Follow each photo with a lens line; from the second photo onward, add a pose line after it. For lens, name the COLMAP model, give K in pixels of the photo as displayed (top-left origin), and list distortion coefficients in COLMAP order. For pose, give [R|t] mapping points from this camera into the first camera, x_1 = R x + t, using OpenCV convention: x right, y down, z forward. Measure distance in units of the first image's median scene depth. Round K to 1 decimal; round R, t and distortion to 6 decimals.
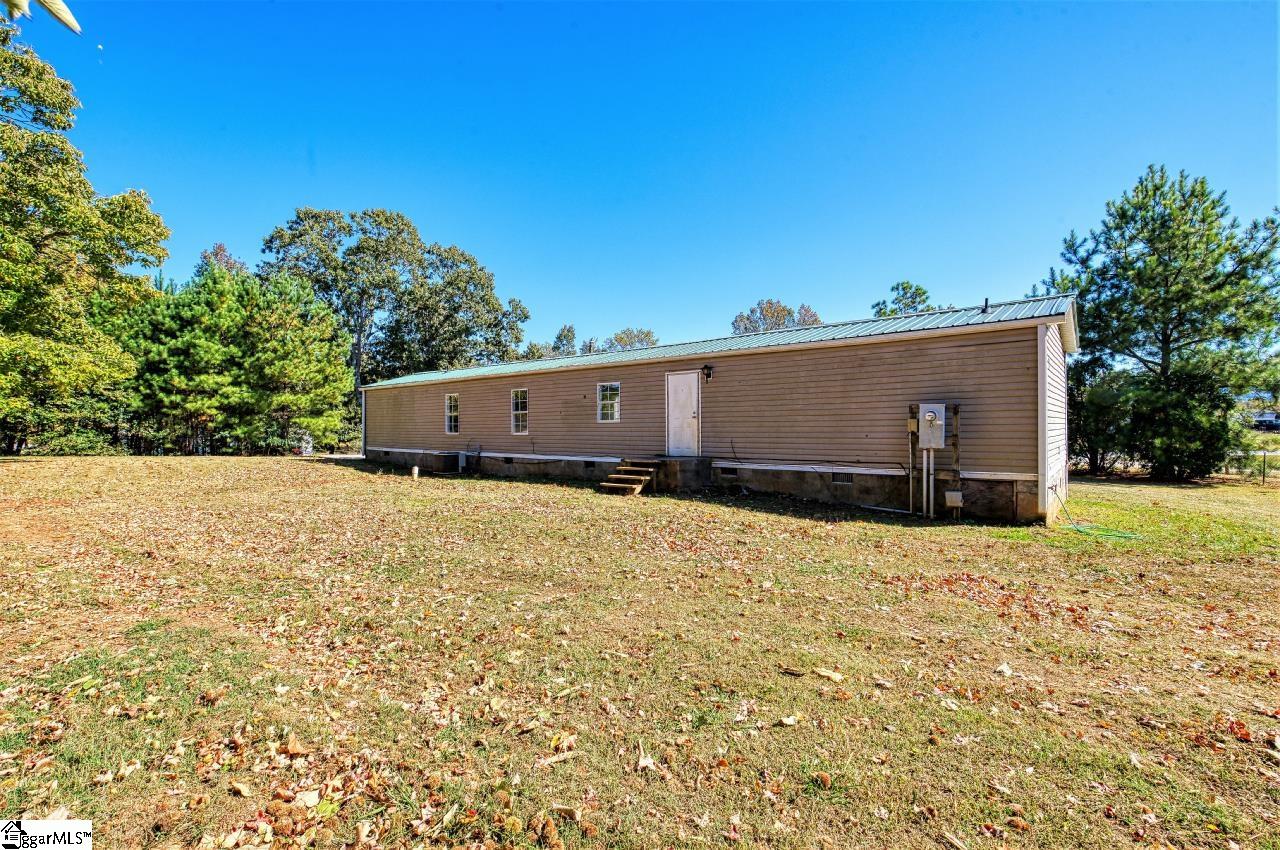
lens RADIAL K [[570.9, 0, 640.0], [0, 570.9, 425.0], [0, 0, 1]] dist [0.006355, -0.001179]
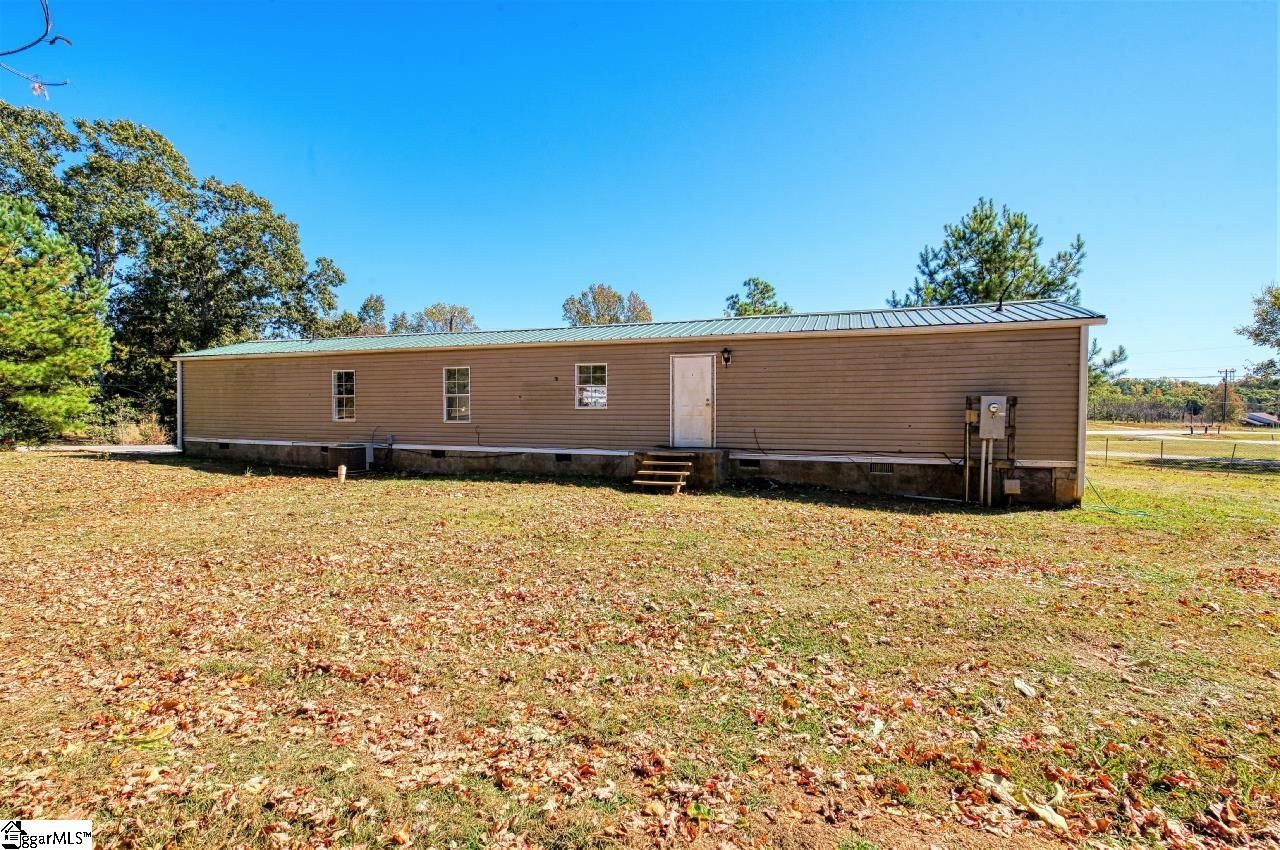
lens RADIAL K [[570.9, 0, 640.0], [0, 570.9, 425.0], [0, 0, 1]] dist [0.006355, -0.001179]
pose [[0.938235, -0.001643, 0.345995, -0.314616], [-0.008154, 0.999606, 0.026858, -0.004709], [-0.345903, -0.028020, 0.937852, 0.172656]]
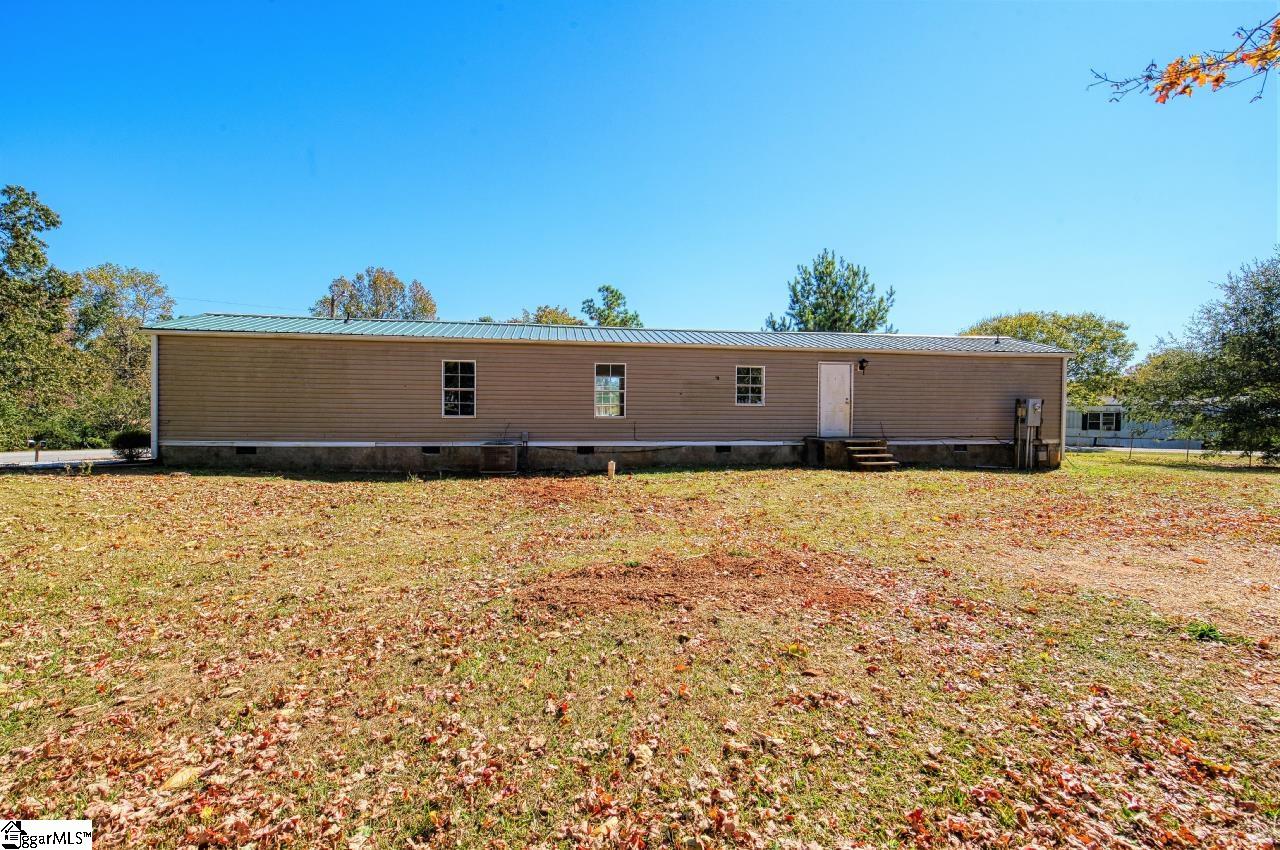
lens RADIAL K [[570.9, 0, 640.0], [0, 570.9, 425.0], [0, 0, 1]] dist [0.006355, -0.001179]
pose [[0.660008, -0.008675, 0.751209, -1.020124], [-0.011900, 0.999687, 0.022000, 0.010450], [-0.751164, -0.023460, 0.659698, 0.535577]]
